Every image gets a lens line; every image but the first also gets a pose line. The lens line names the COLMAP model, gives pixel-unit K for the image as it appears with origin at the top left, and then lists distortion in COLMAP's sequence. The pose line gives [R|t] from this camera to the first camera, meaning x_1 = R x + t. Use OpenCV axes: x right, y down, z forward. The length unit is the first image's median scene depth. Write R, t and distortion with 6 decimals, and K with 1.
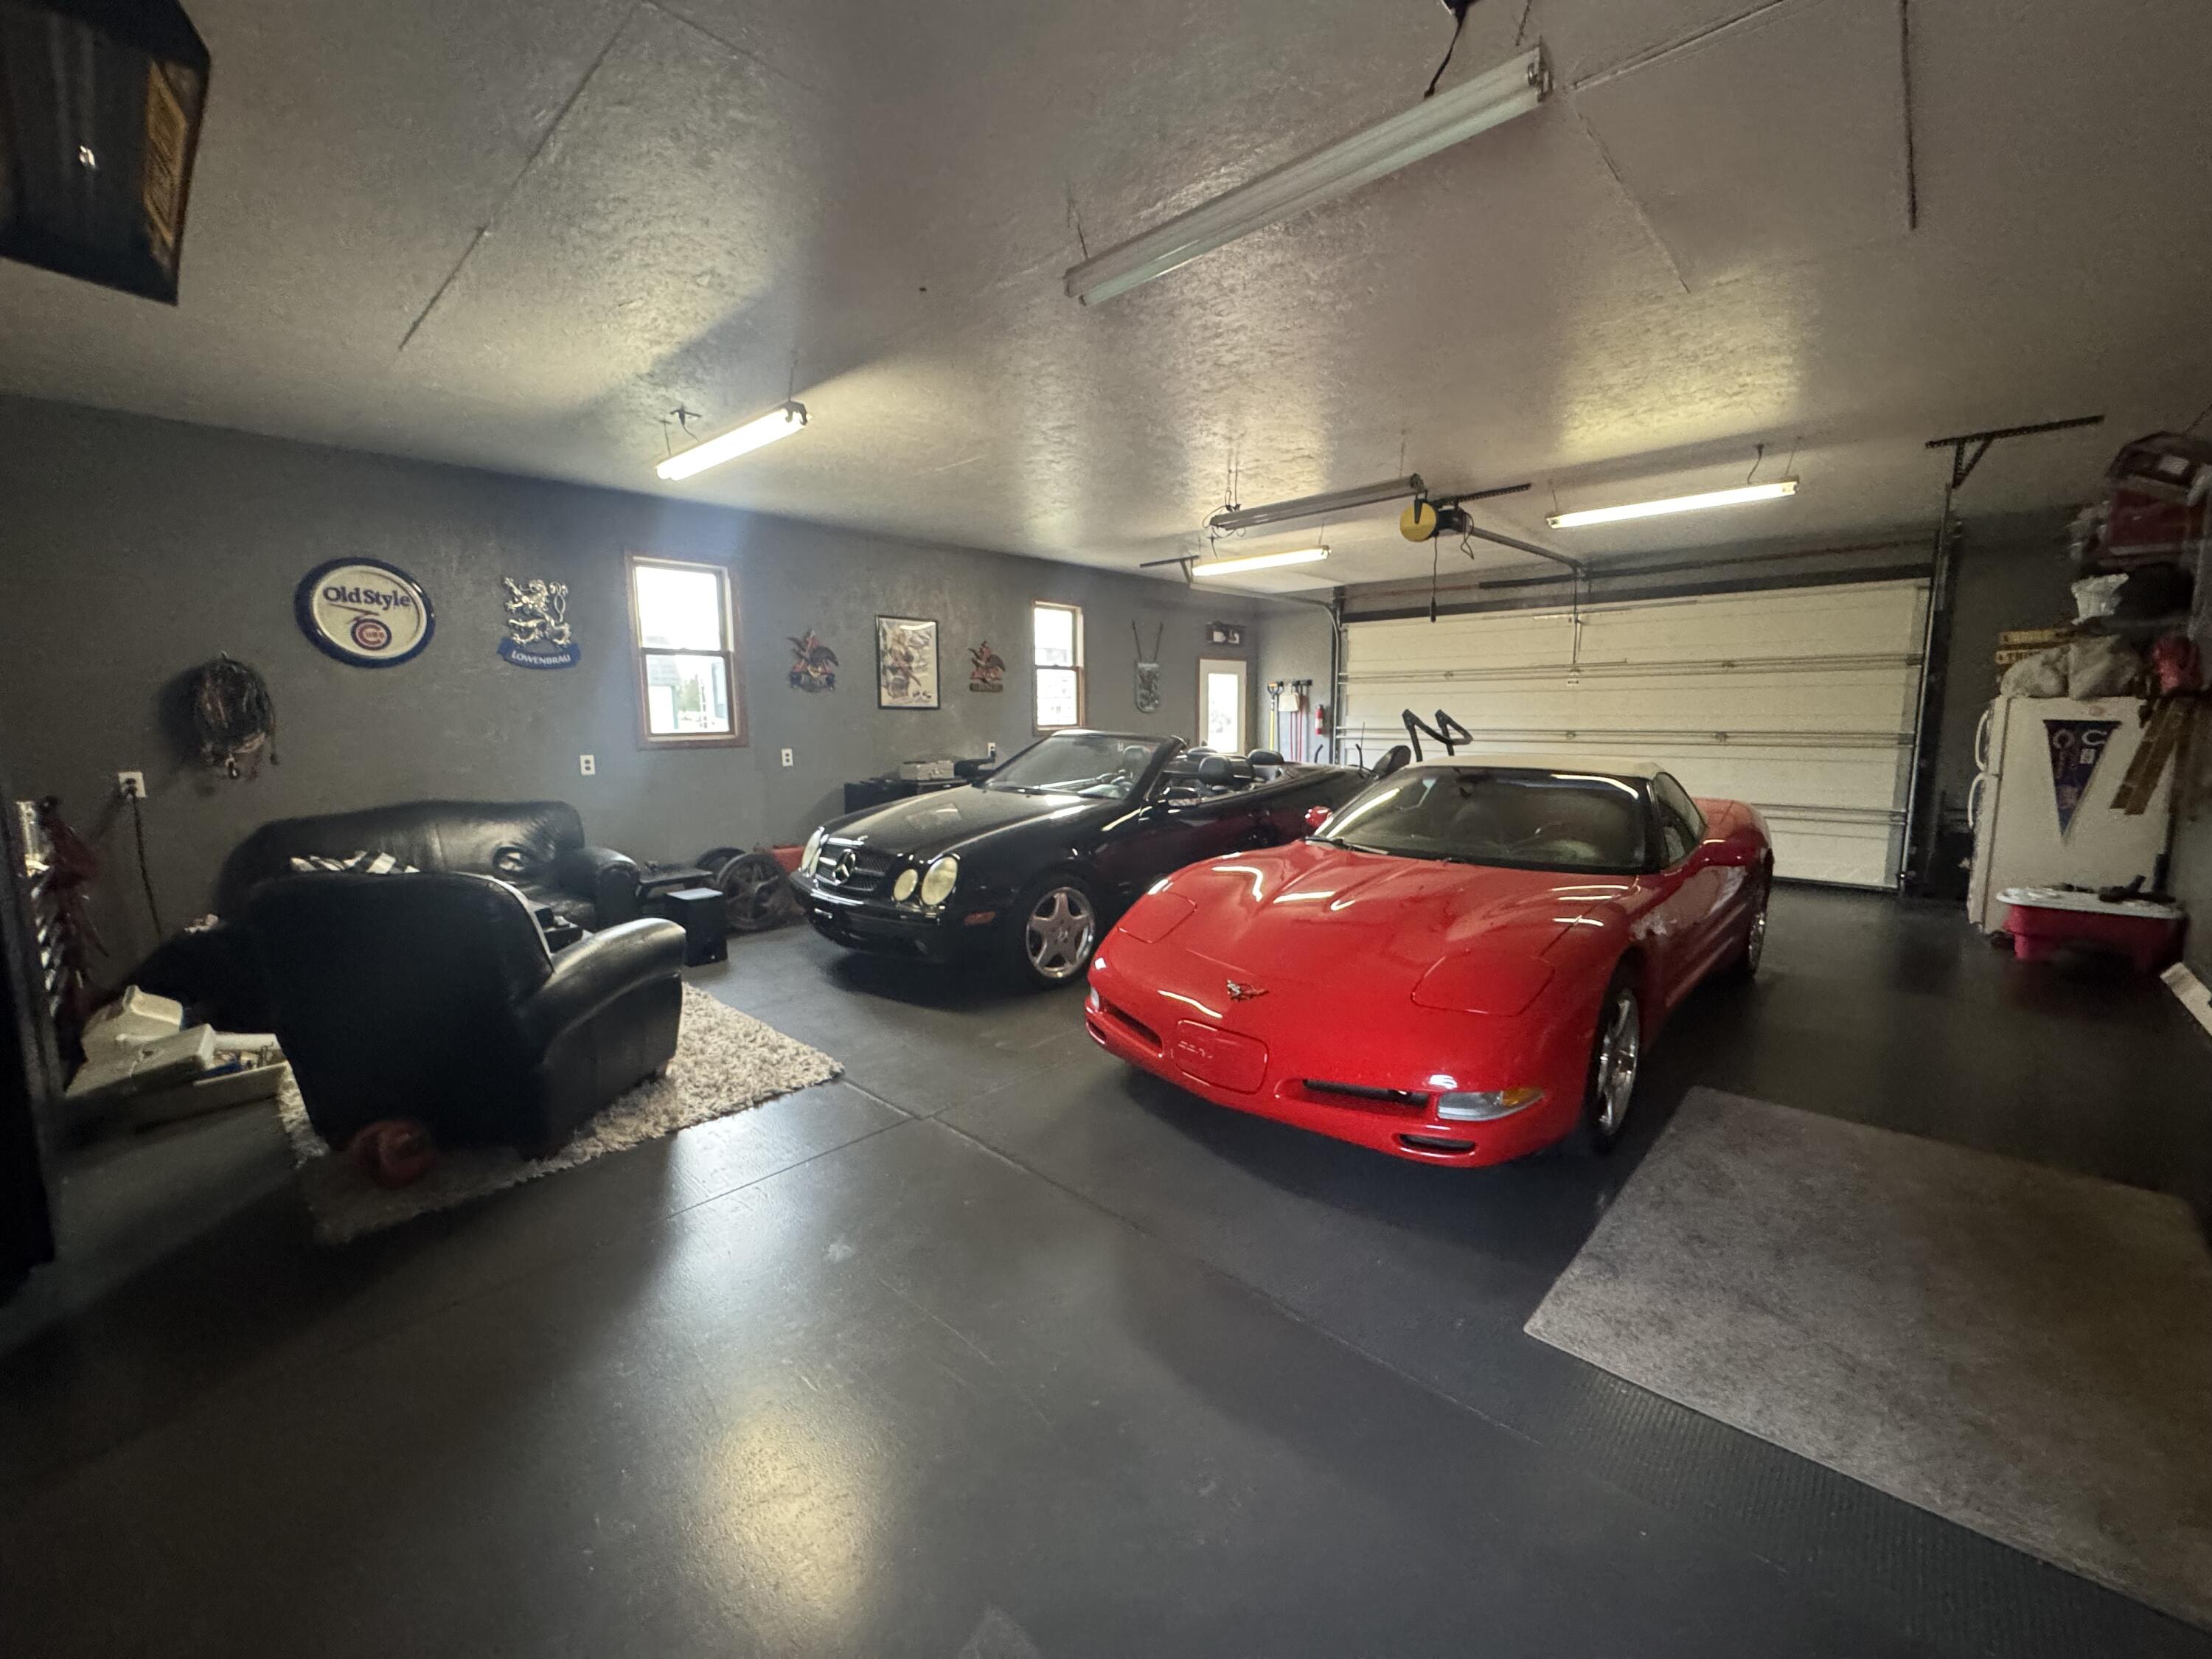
lens RADIAL K [[873.3, 0, 1108.1], [0, 873.3, 823.7], [0, 0, 1]] dist [-0.001861, 0.000031]
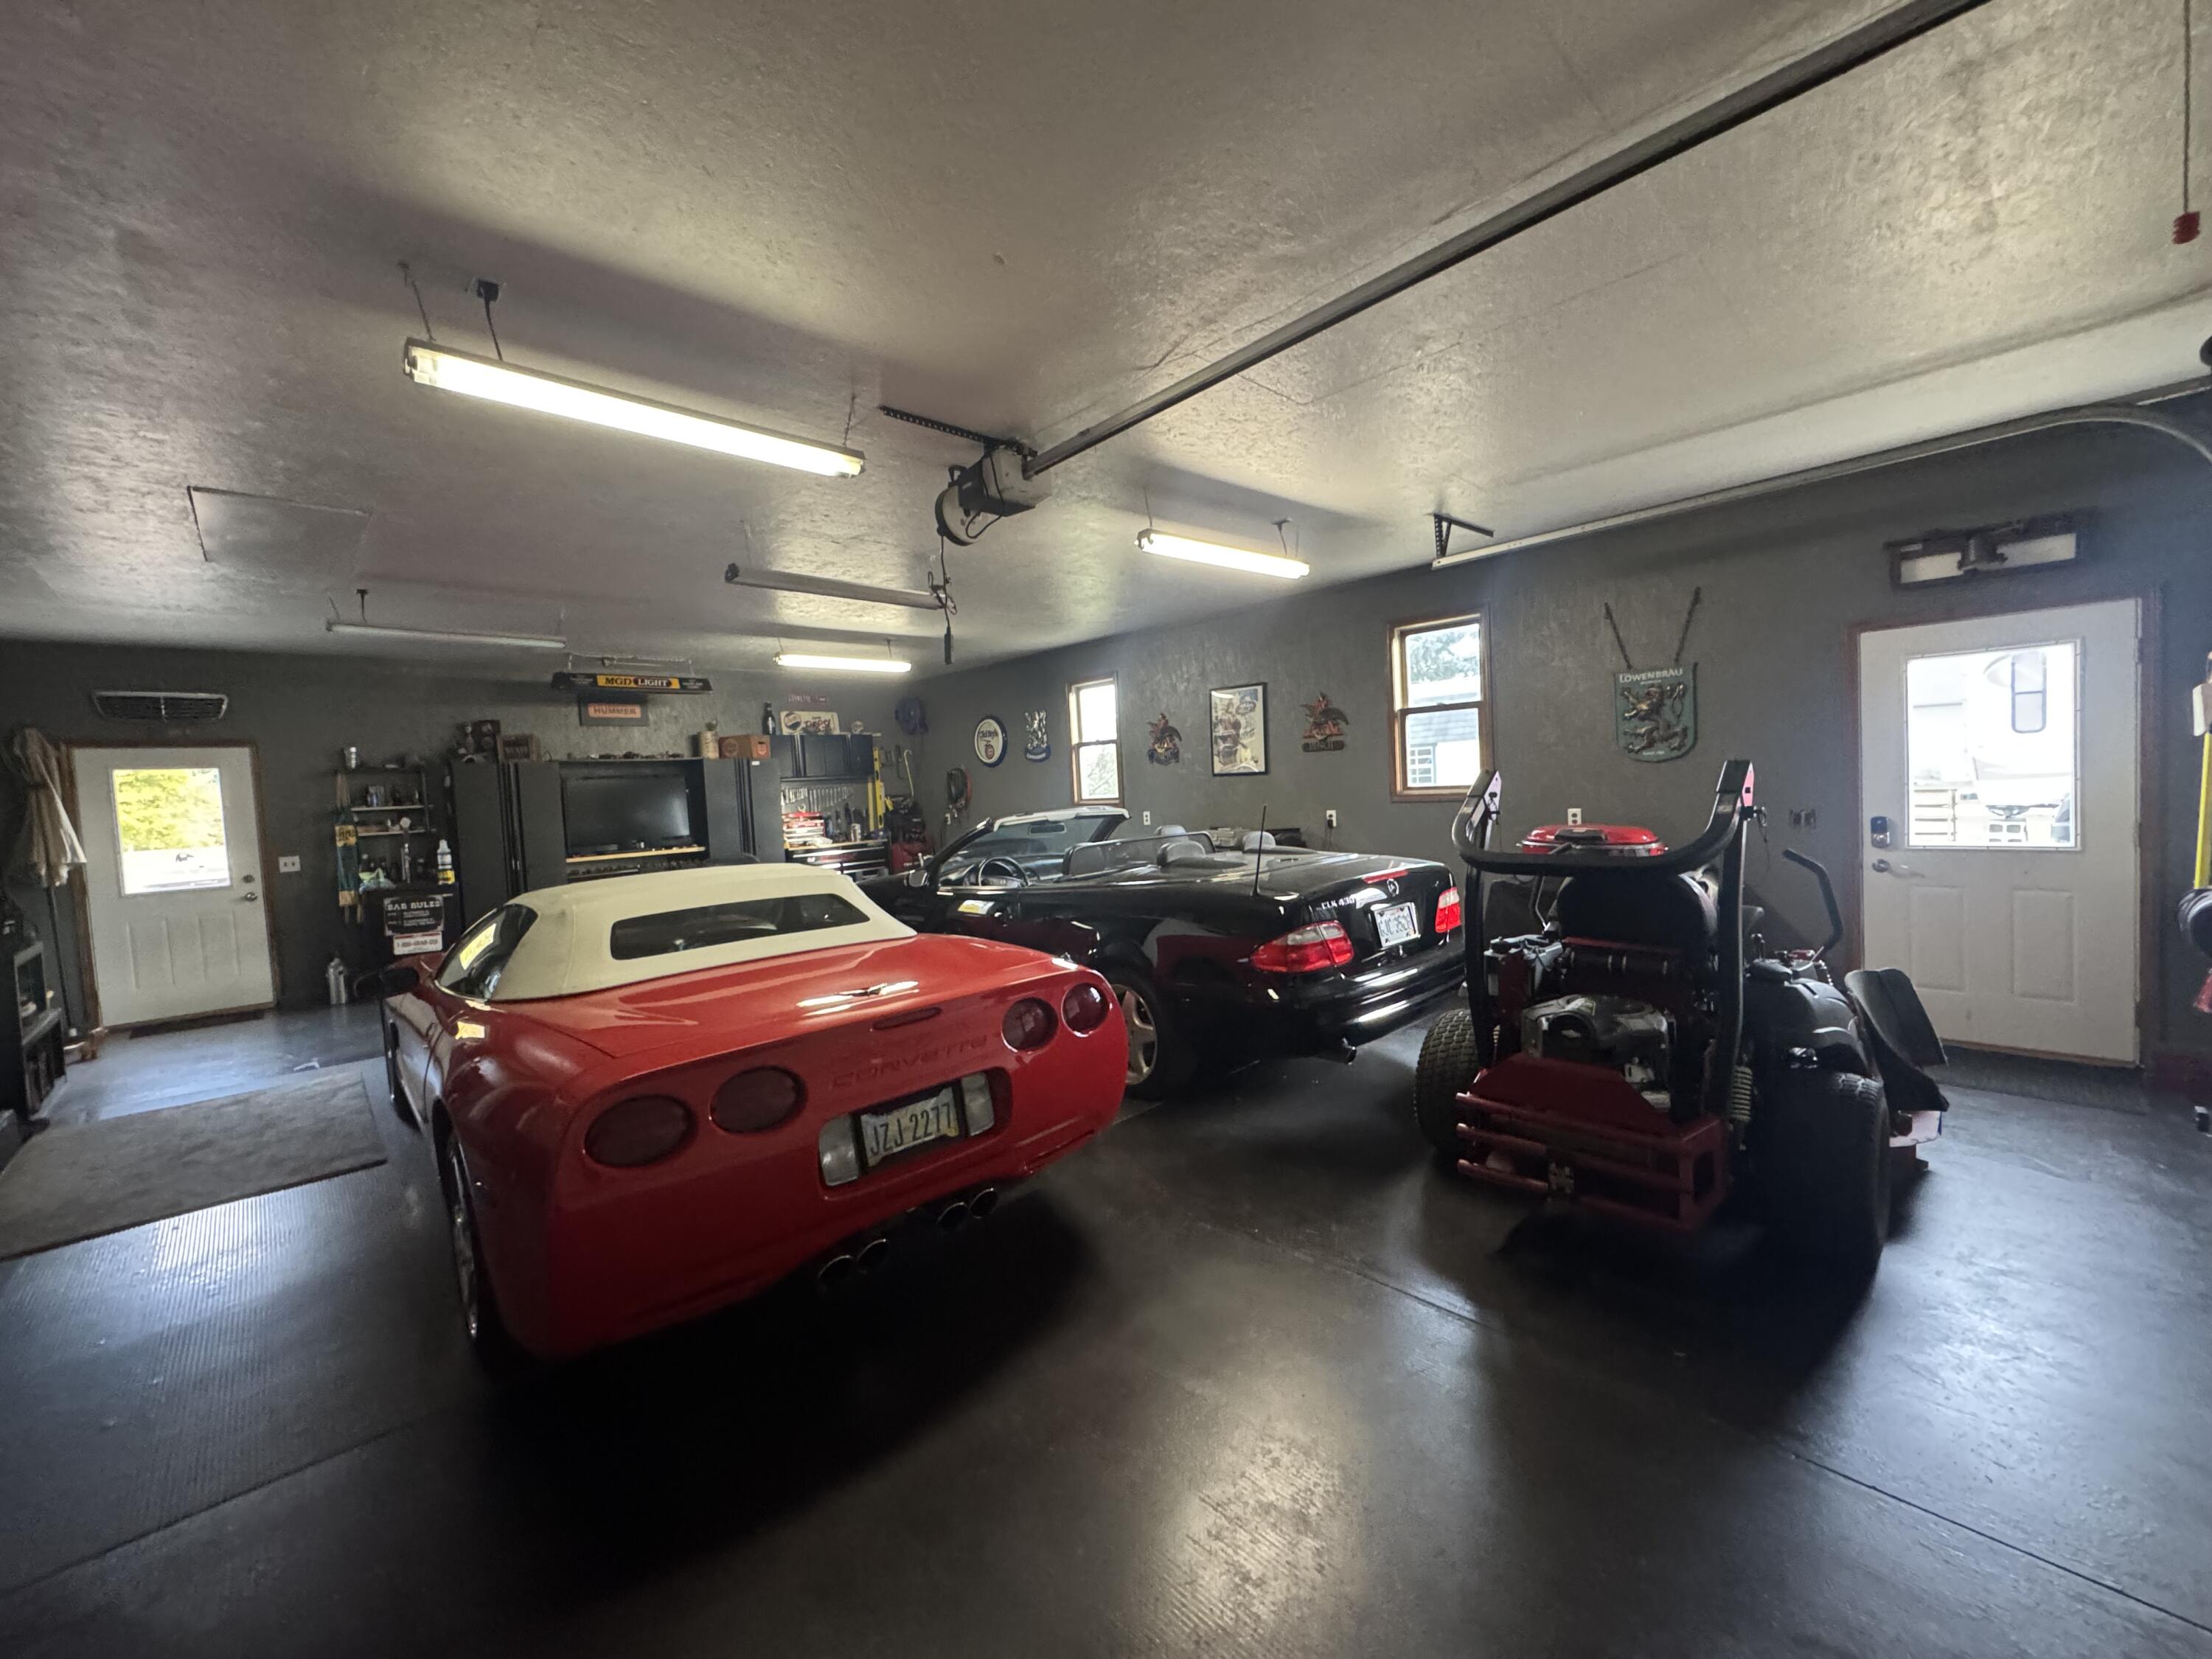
lens RADIAL K [[873.3, 0, 1107.3], [0, 873.3, 830.2], [0, 0, 1]] dist [-0.001861, 0.000031]
pose [[-0.087042, 0.055294, -0.994669, 0.809534], [-0.090079, 0.993931, 0.063135, -0.118220], [0.992124, 0.095094, -0.081533, 0.941366]]
